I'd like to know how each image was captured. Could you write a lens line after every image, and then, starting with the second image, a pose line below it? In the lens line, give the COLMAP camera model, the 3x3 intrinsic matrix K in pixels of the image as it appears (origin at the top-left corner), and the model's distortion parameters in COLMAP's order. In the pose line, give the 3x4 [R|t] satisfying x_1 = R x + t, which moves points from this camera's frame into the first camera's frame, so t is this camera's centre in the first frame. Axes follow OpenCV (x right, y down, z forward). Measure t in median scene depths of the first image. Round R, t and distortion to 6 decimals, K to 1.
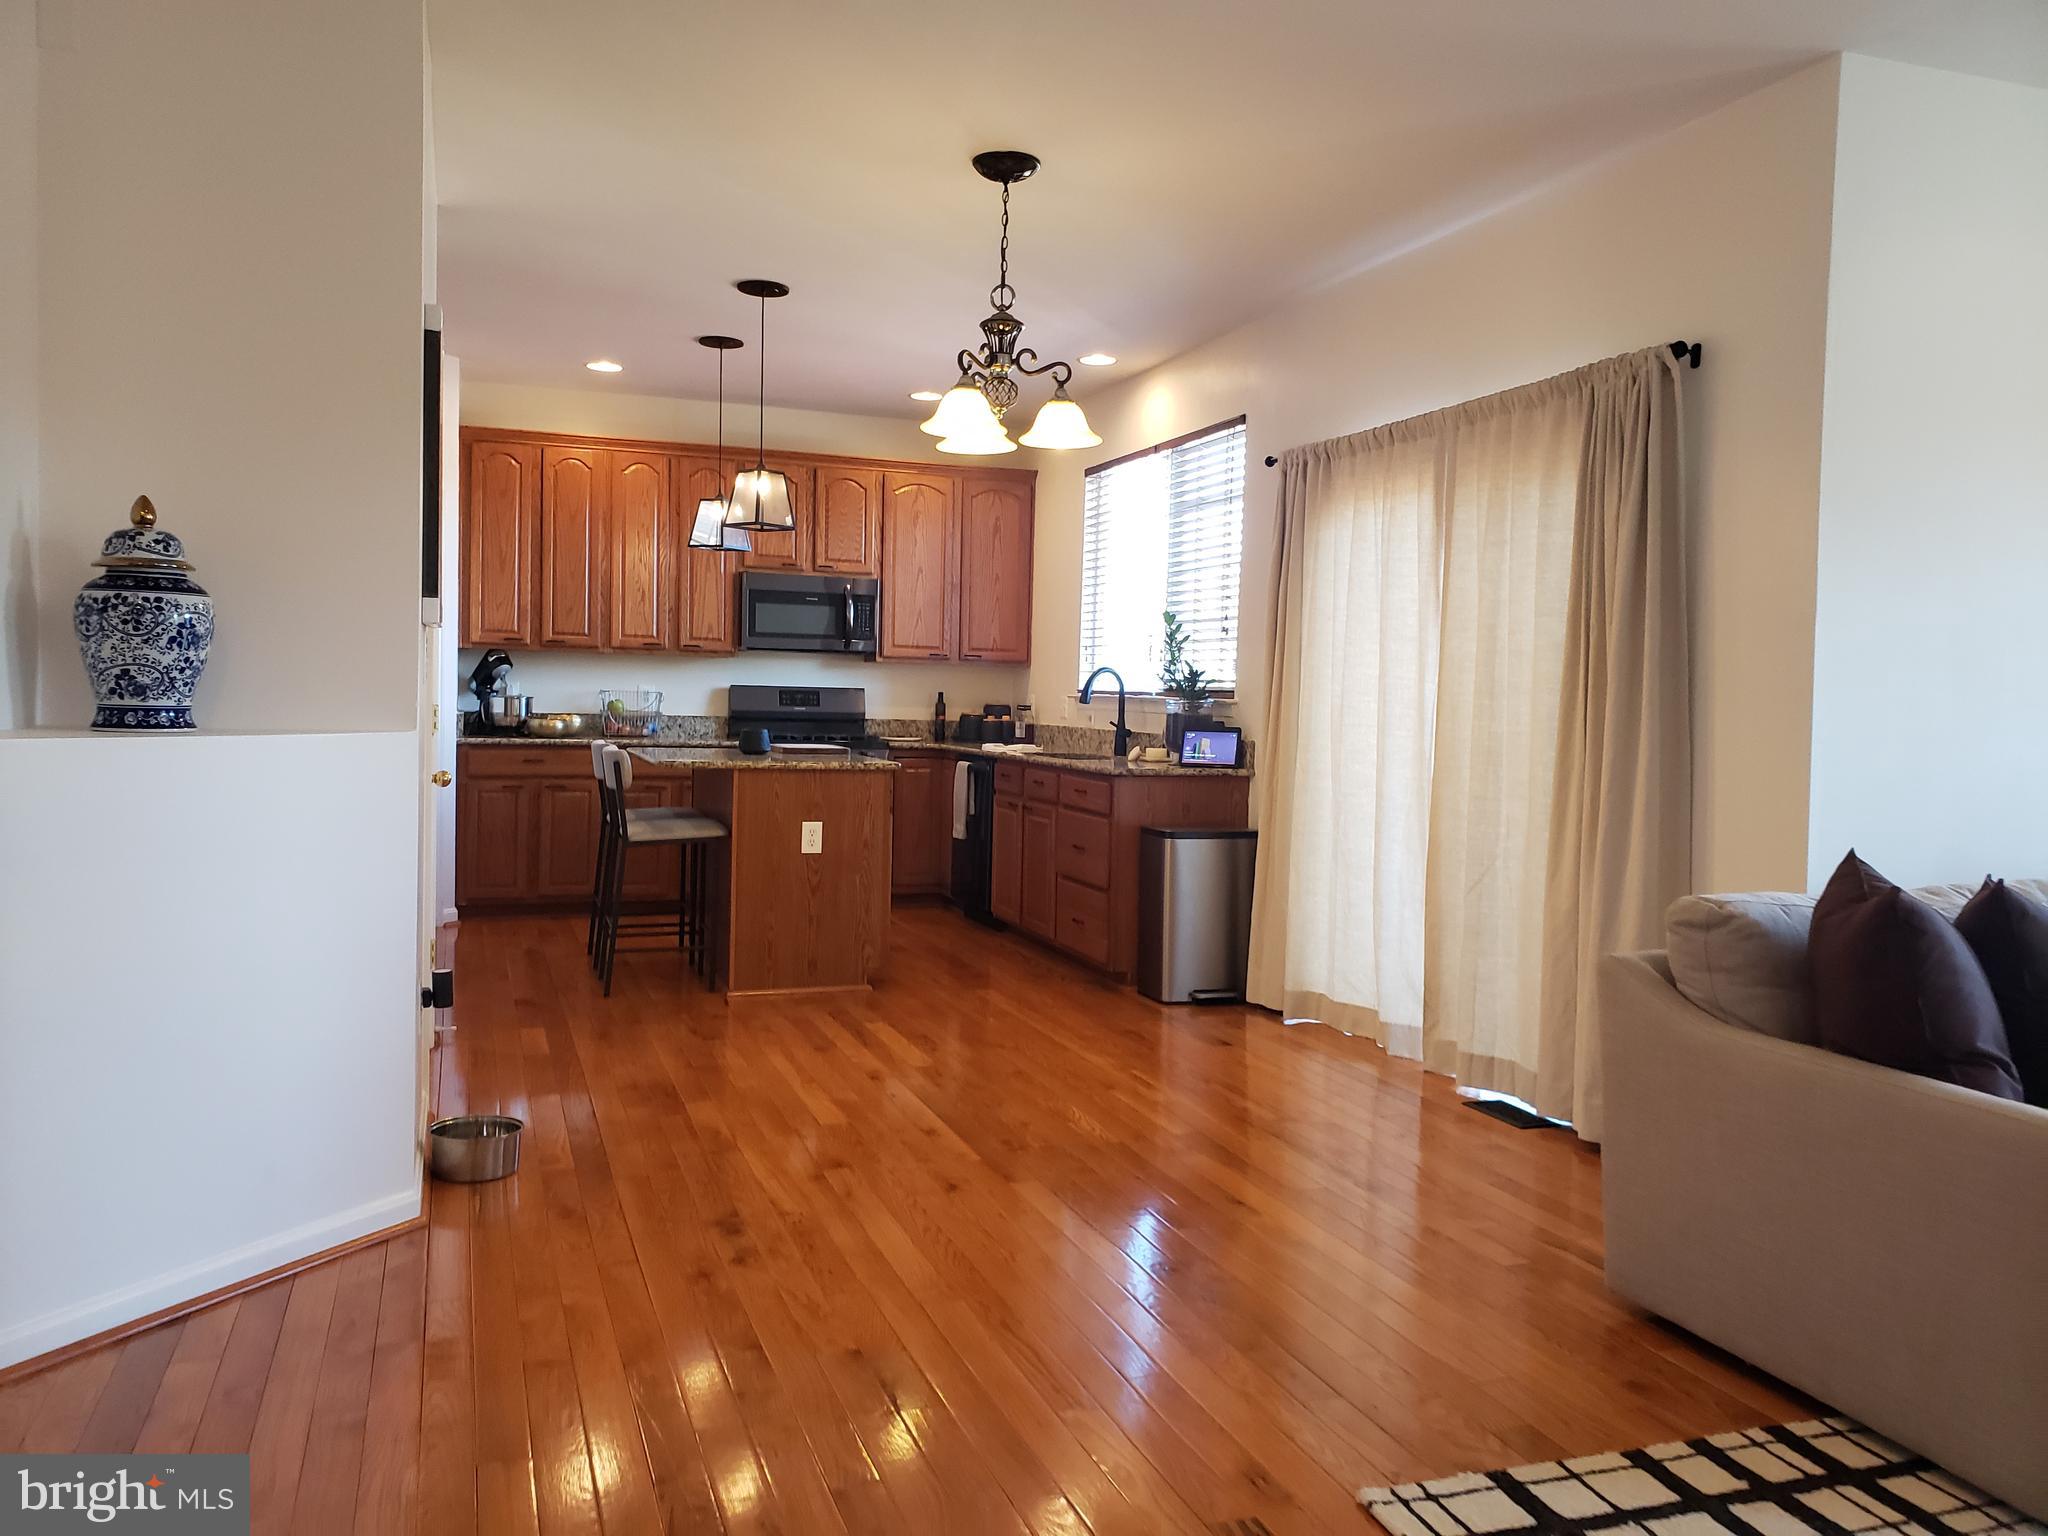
lens RADIAL K [[1582.6, 0, 997.5], [0, 1582.6, 761.9], [0, 0, 1]] dist [0.074563, -0.067406]
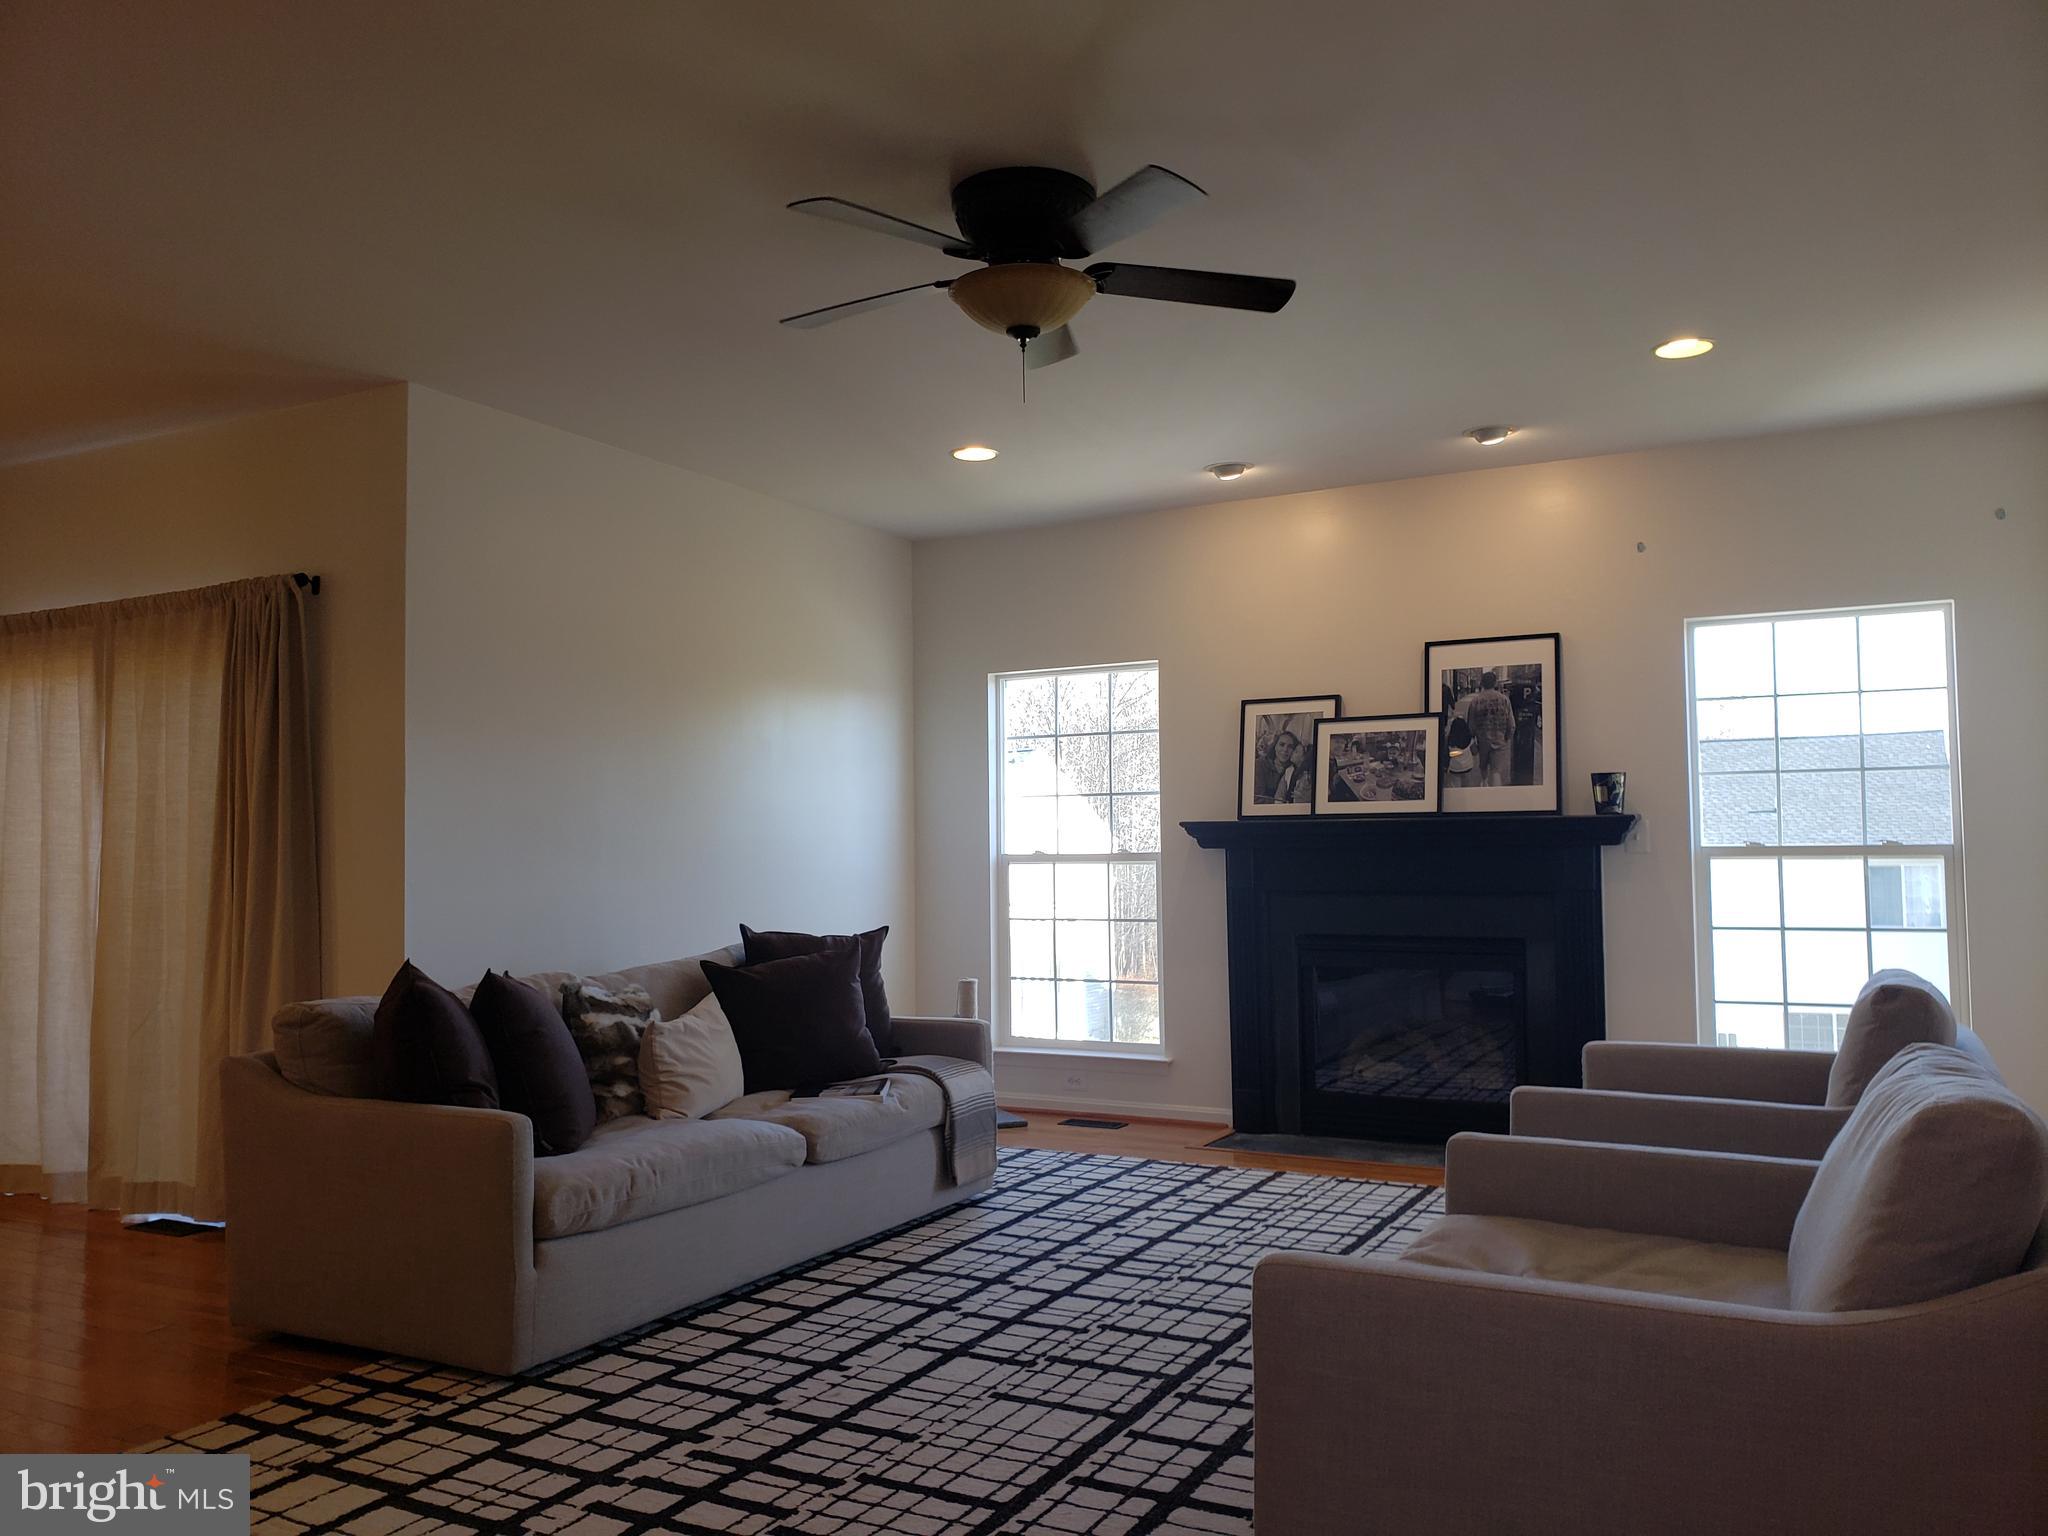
lens RADIAL K [[1582.6, 0, 997.5], [0, 1582.6, 761.9], [0, 0, 1]] dist [0.074563, -0.067406]
pose [[0.728905, 0.007726, 0.684571, -0.030479], [0.060109, 0.995353, -0.075235, 0.010725], [-0.681971, 0.095988, 0.725053, -0.218132]]
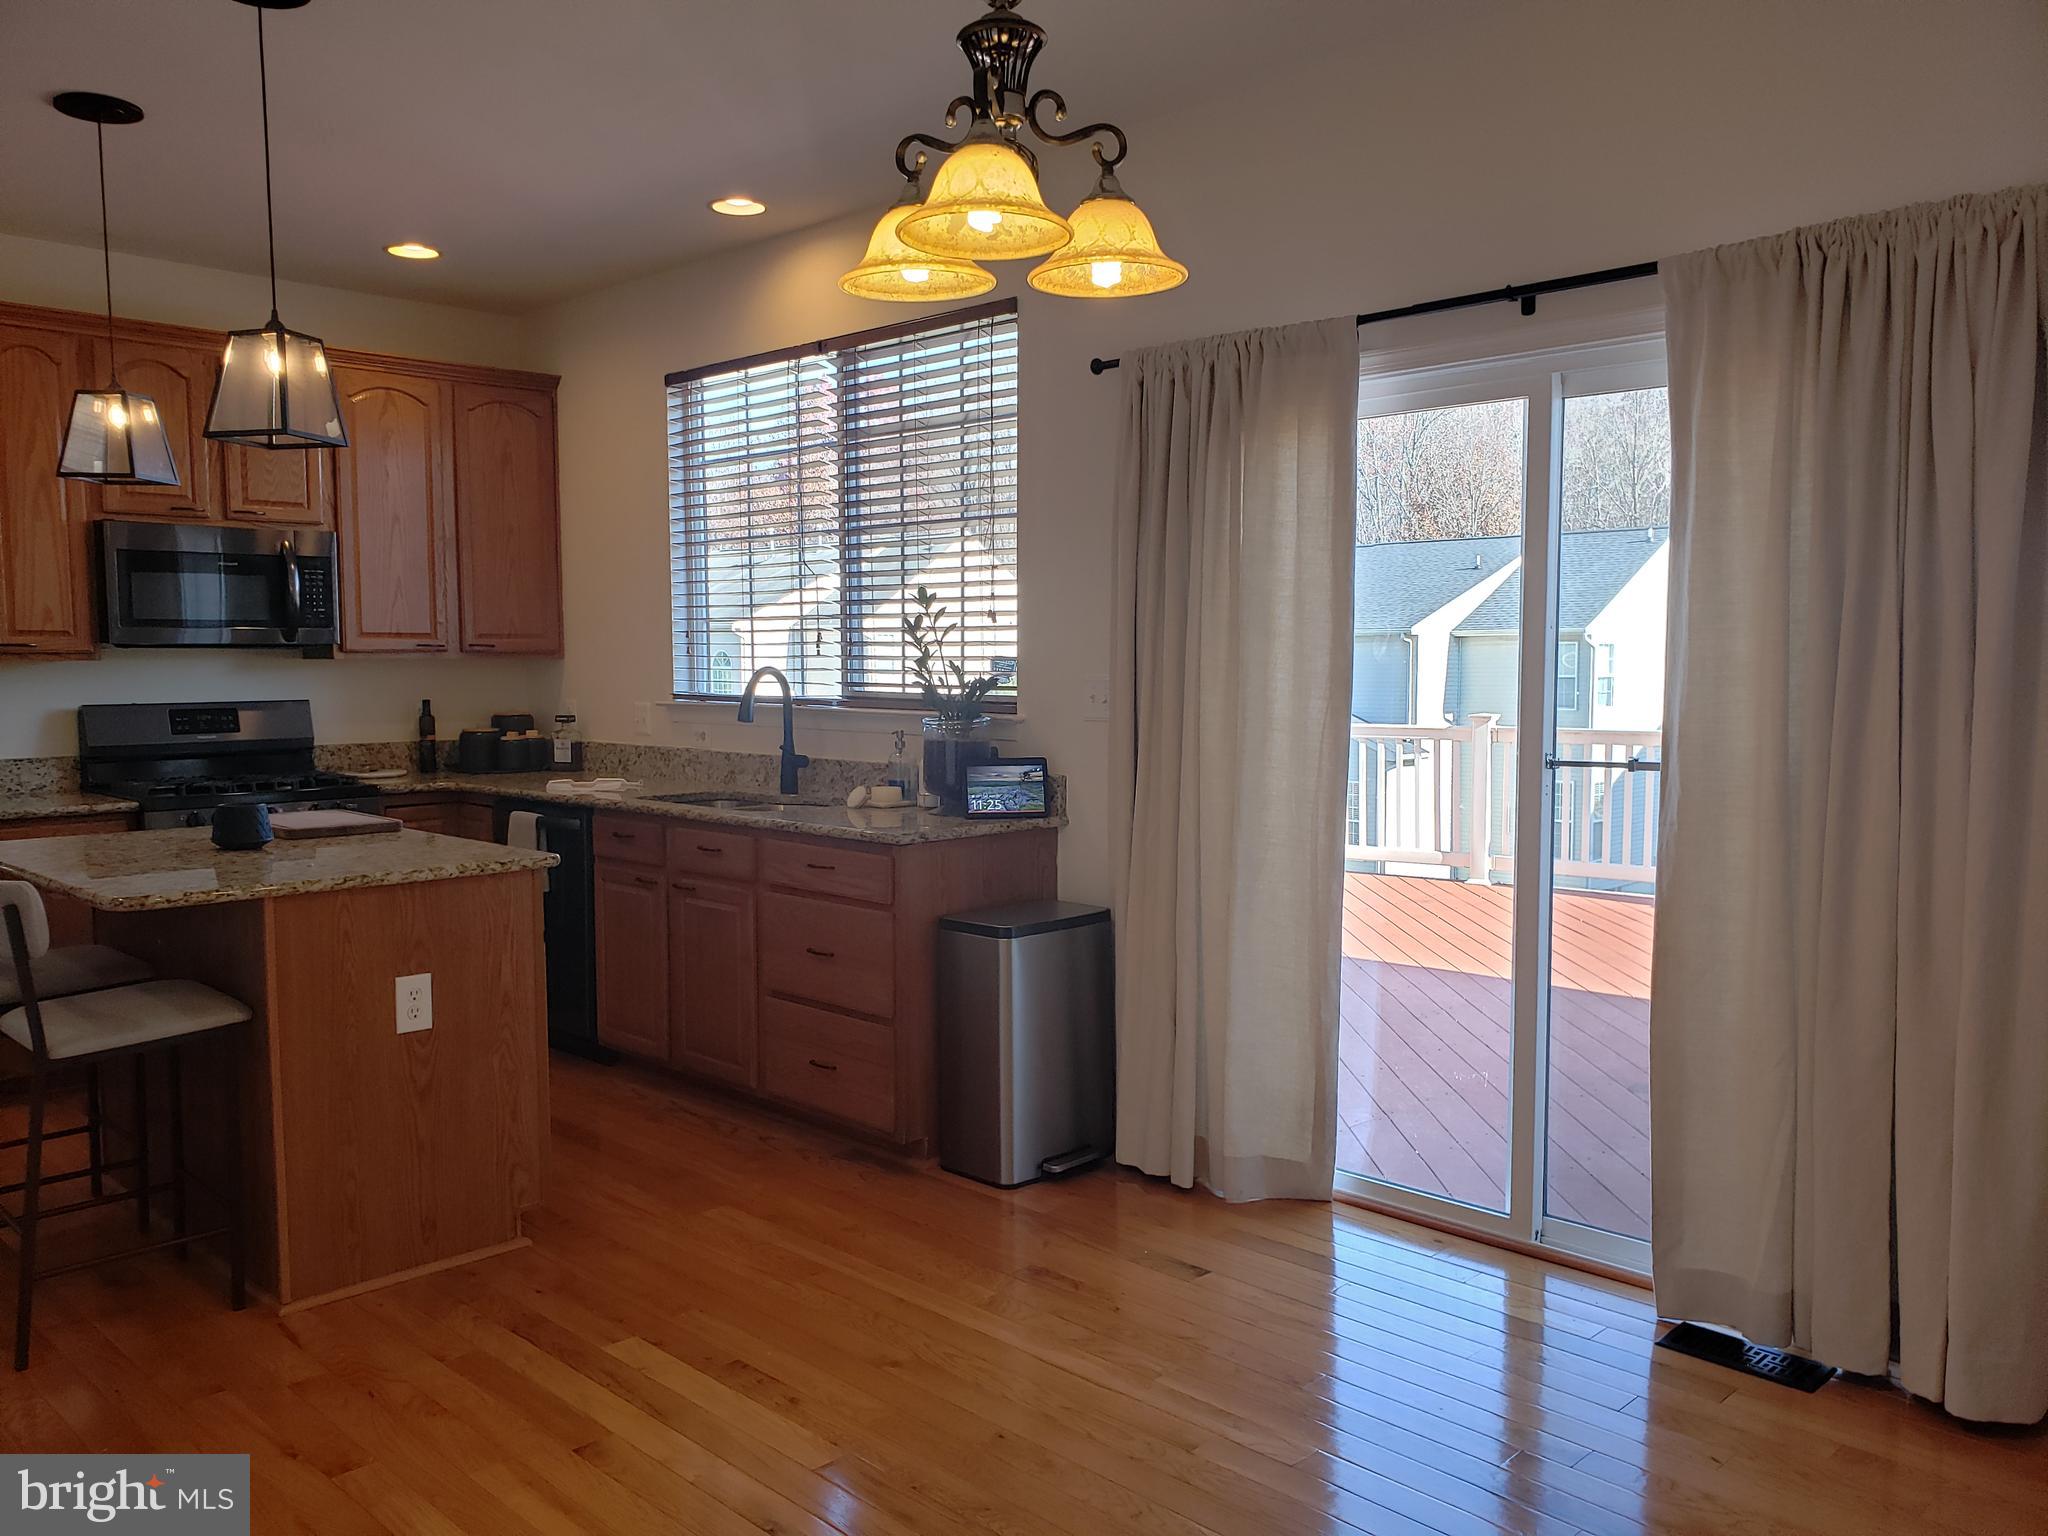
lens RADIAL K [[1584.9, 0, 1015.4], [0, 1584.9, 771.2], [0, 0, 1]] dist [-0.027752, 0.045207]
pose [[0.888578, -0.060939, 0.454660, -0.201646], [0.044491, 0.997913, 0.046801, -0.056724], [-0.456563, -0.021358, 0.889435, 0.473107]]
